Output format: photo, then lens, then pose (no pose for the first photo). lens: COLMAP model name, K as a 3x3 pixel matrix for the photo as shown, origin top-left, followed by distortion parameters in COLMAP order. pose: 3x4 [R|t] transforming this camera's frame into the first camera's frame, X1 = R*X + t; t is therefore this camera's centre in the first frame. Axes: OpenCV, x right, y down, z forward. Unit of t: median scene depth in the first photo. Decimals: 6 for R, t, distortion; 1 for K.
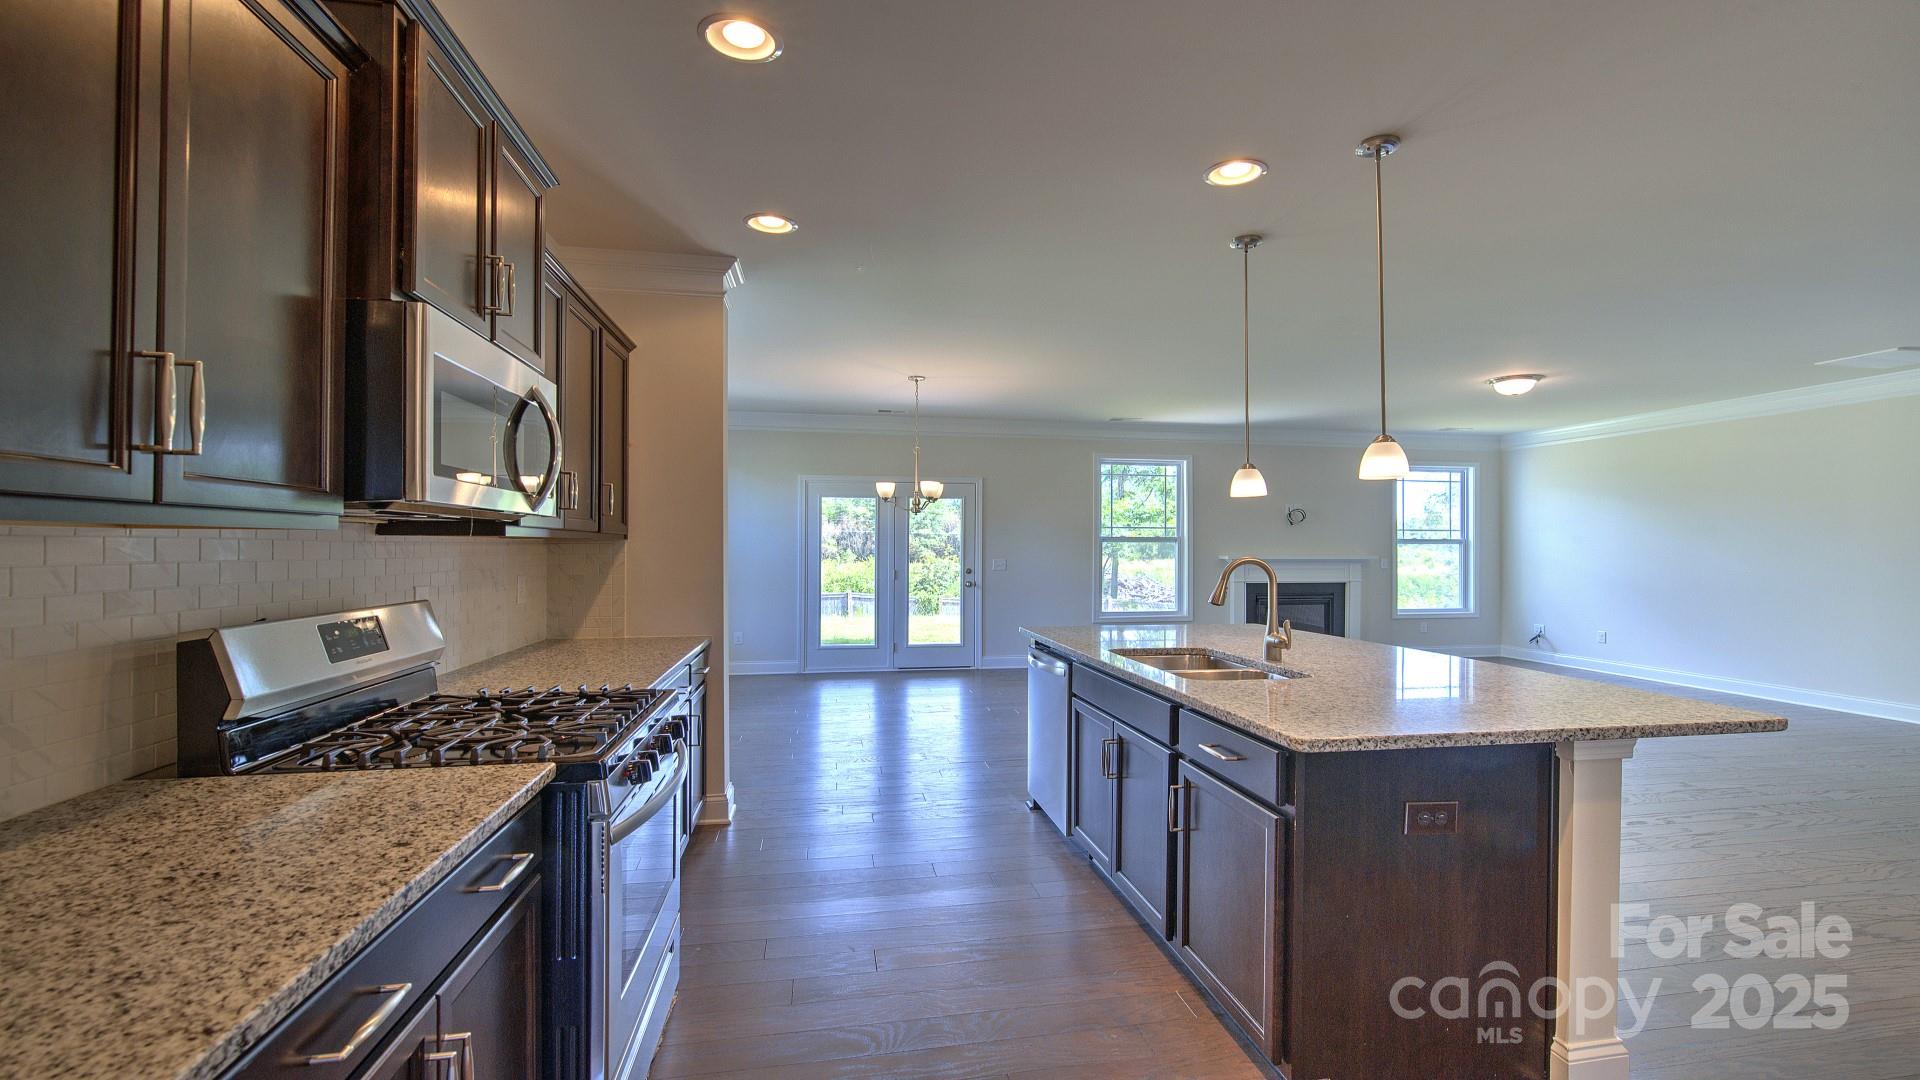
lens RADIAL K [[836.7, 0, 960.0], [0, 836.7, 540.0], [0, 0, 1]] dist [-0.001958, -0.000307]
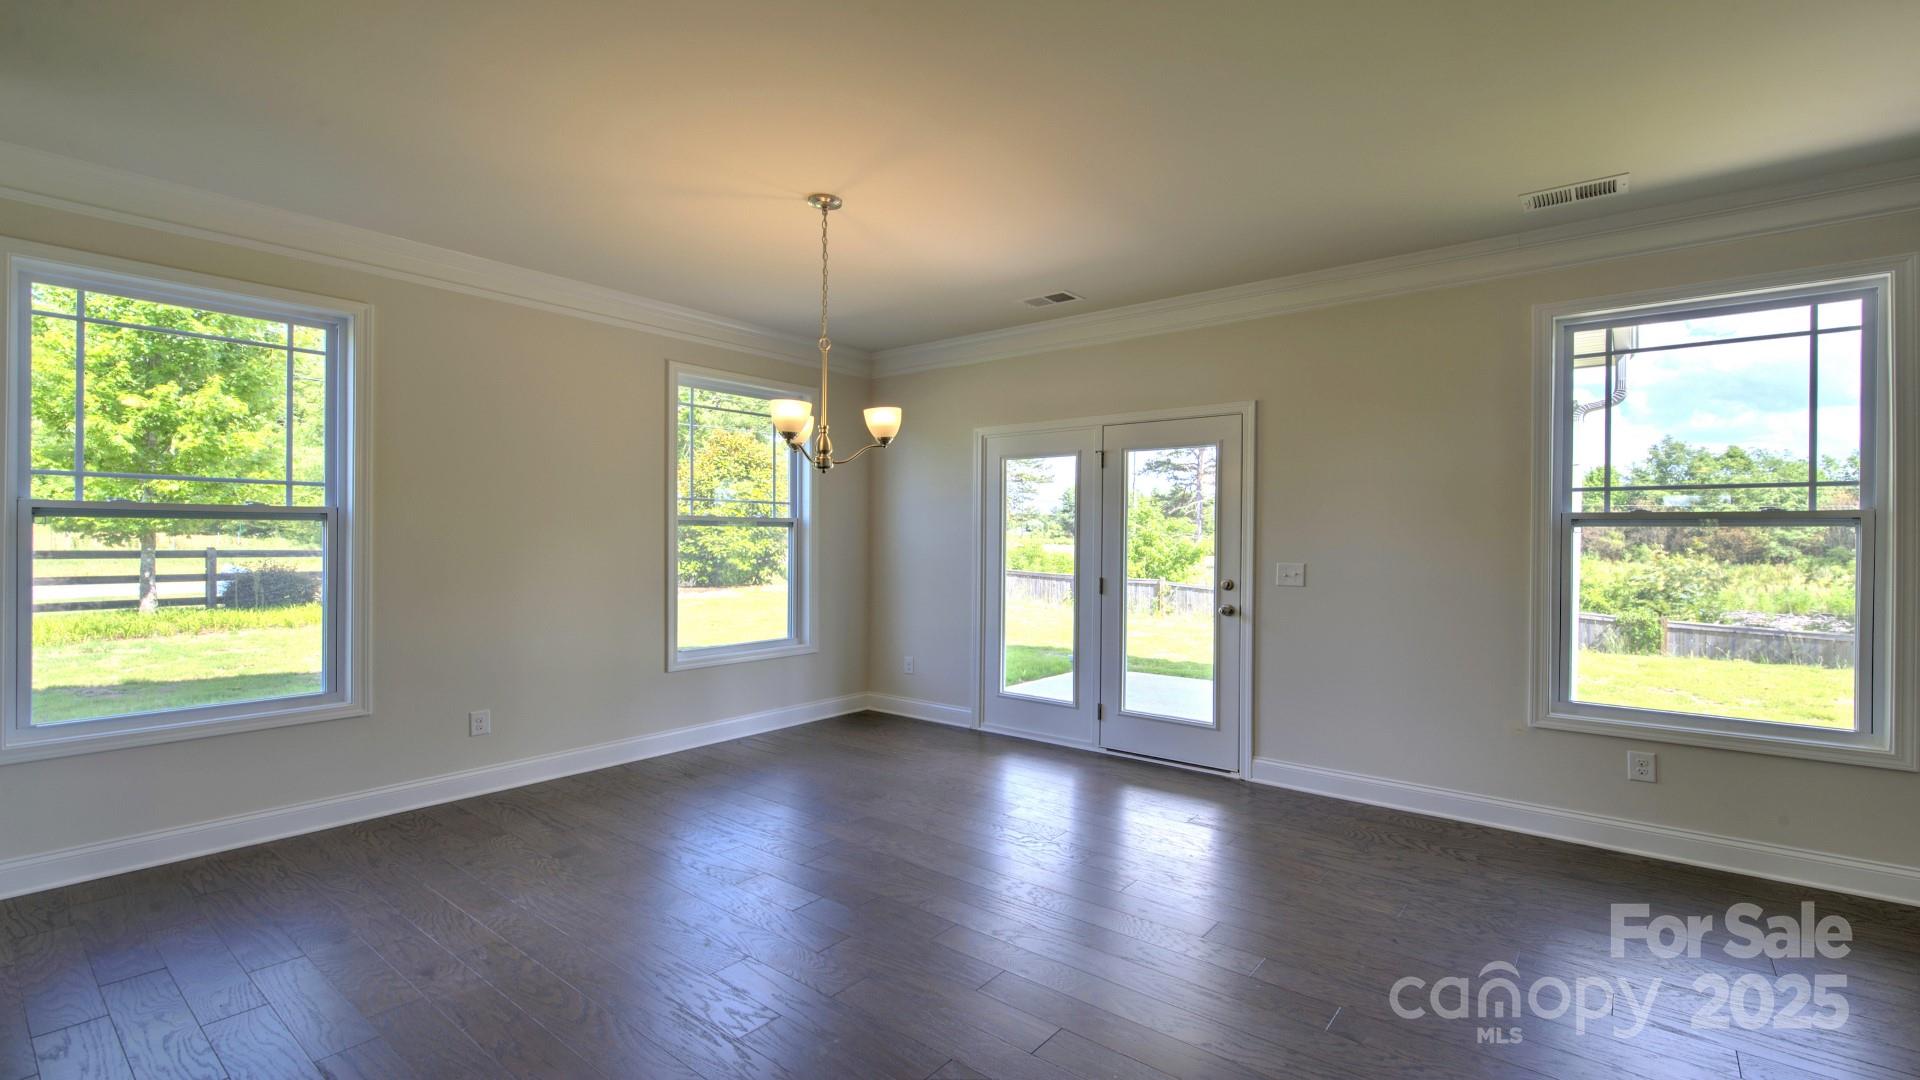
lens RADIAL K [[836.7, 0, 960.0], [0, 836.7, 540.0], [0, 0, 1]] dist [-0.001958, -0.000307]
pose [[0.667051, 0.004814, -0.744996, 0.285283], [0.002229, 0.999962, 0.008457, 0.004928], [0.745009, -0.007302, 0.667015, 0.536815]]
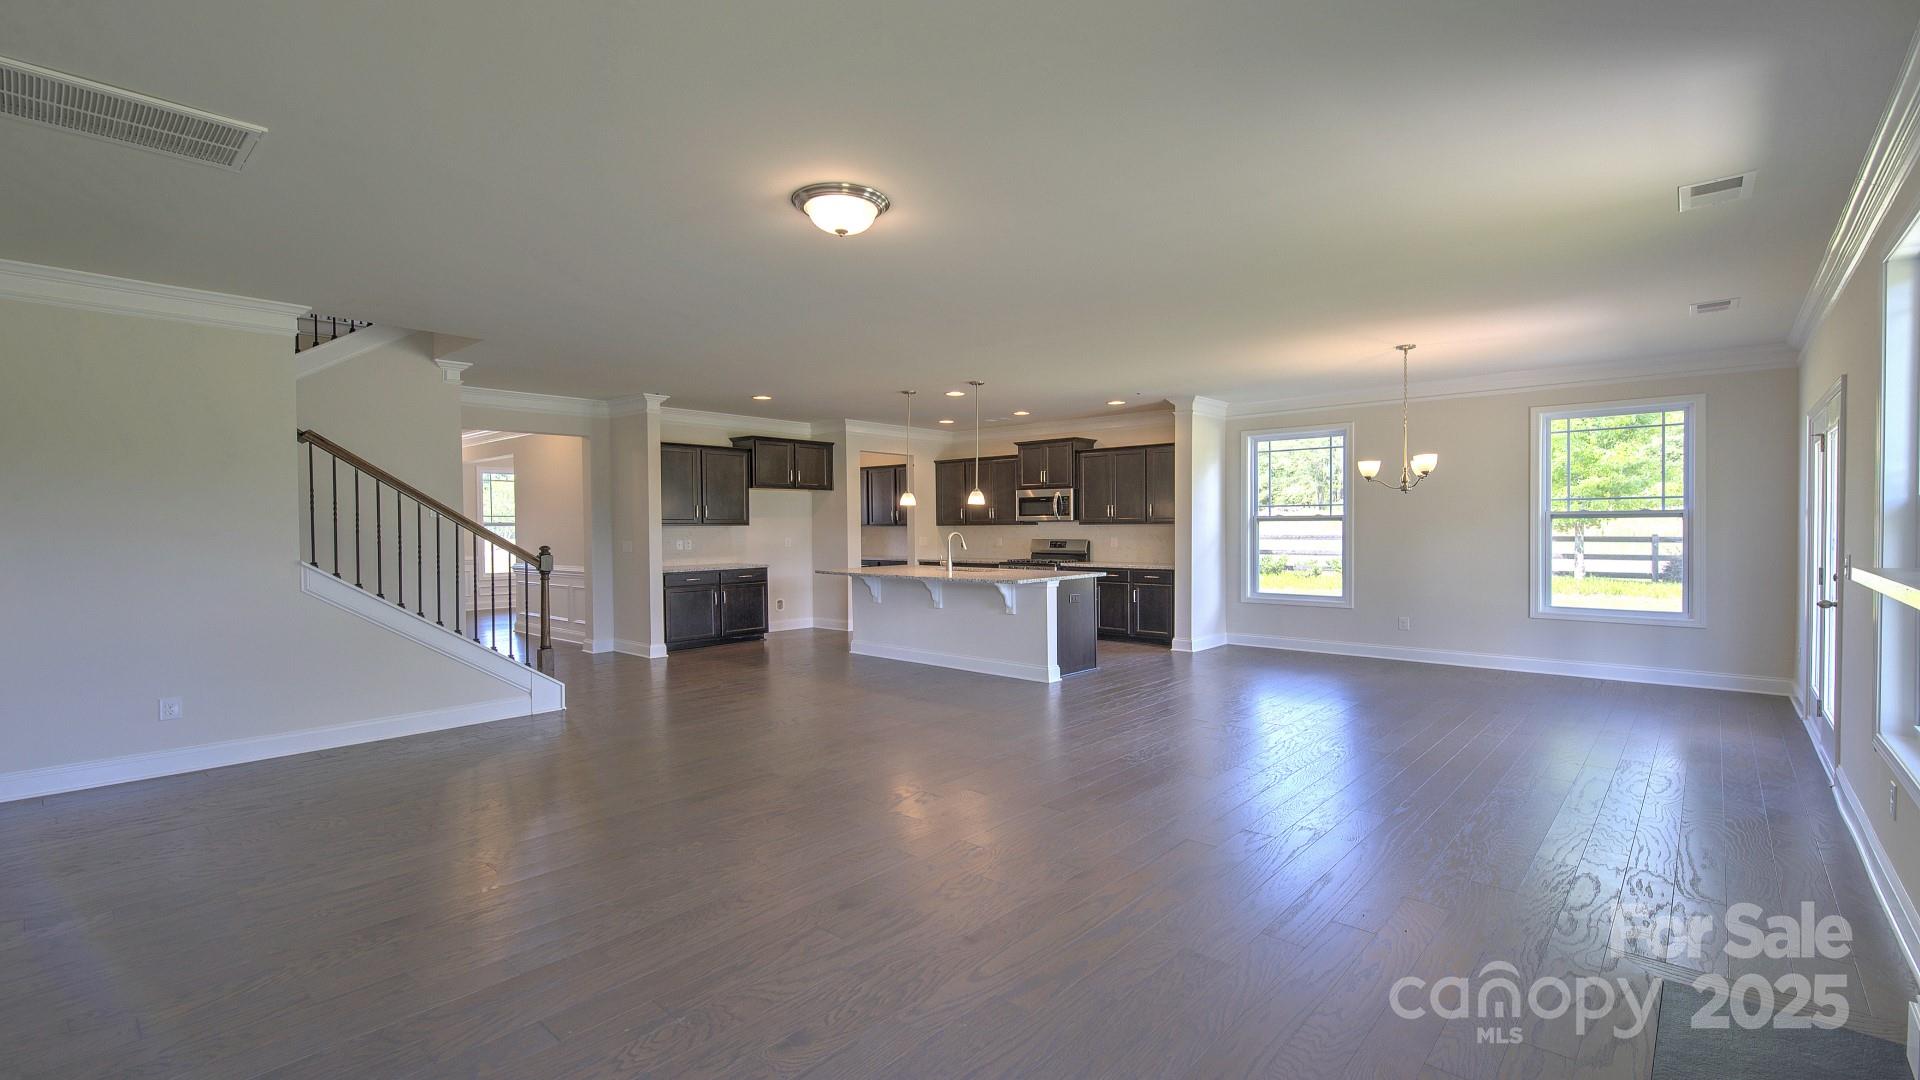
lens RADIAL K [[836.7, 0, 960.0], [0, 836.7, 540.0], [0, 0, 1]] dist [-0.001958, -0.000307]
pose [[-0.786120, 0.013585, -0.617924, 0.699514], [0.011368, 0.999907, 0.007521, 0.008196], [0.617969, -0.001112, -0.786202, 1.067520]]
